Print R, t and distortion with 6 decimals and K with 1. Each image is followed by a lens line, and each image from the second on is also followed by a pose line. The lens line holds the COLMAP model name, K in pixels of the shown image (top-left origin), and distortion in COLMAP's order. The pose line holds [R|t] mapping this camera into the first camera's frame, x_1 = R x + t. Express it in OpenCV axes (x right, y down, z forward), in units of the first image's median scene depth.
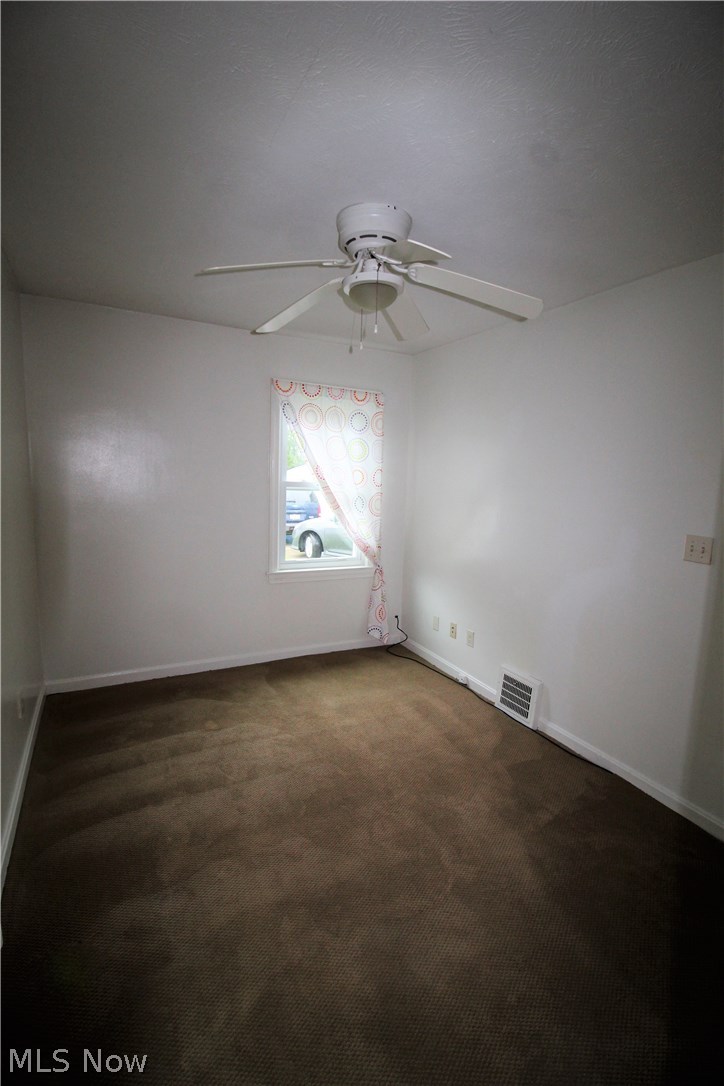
lens RADIAL K [[508.9, 0, 360.5], [0, 508.9, 531.7], [0, 0, 1]] dist [-0.003809, -0.001889]
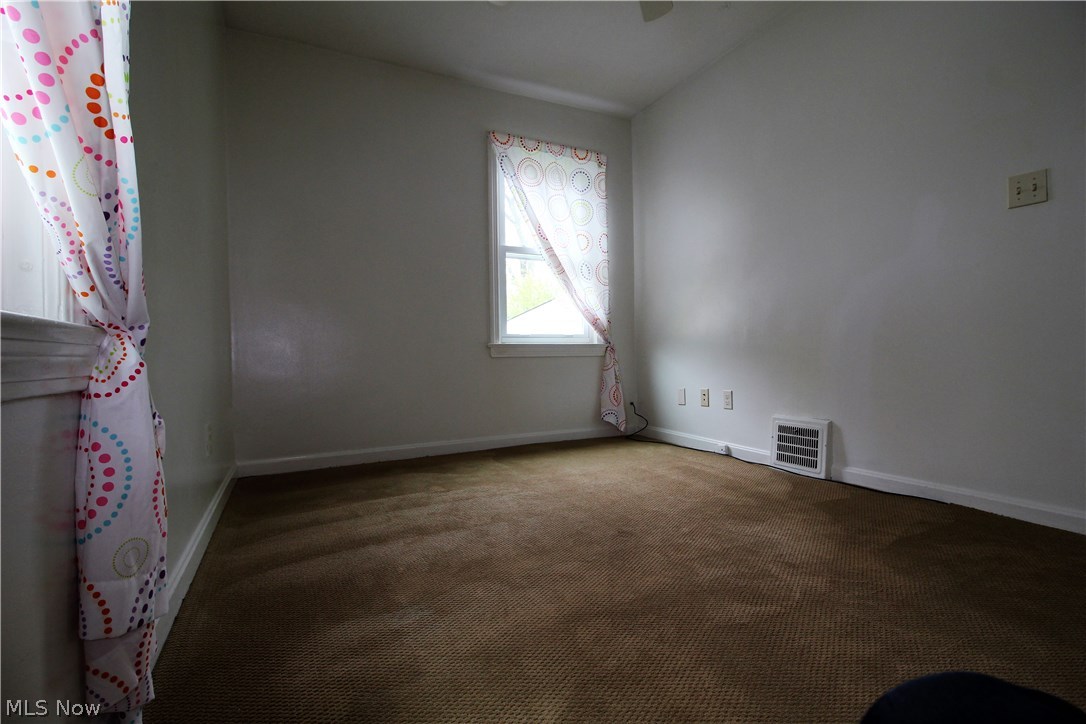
lens RADIAL K [[508.9, 0, 542.8], [0, 508.9, 367.1], [0, 0, 1]] dist [-0.003809, -0.001889]
pose [[0.998658, -0.051564, -0.004912, -0.088400], [0.050439, 0.989659, -0.134279, 0.249018], [0.011785, 0.133851, 0.990931, 0.130715]]
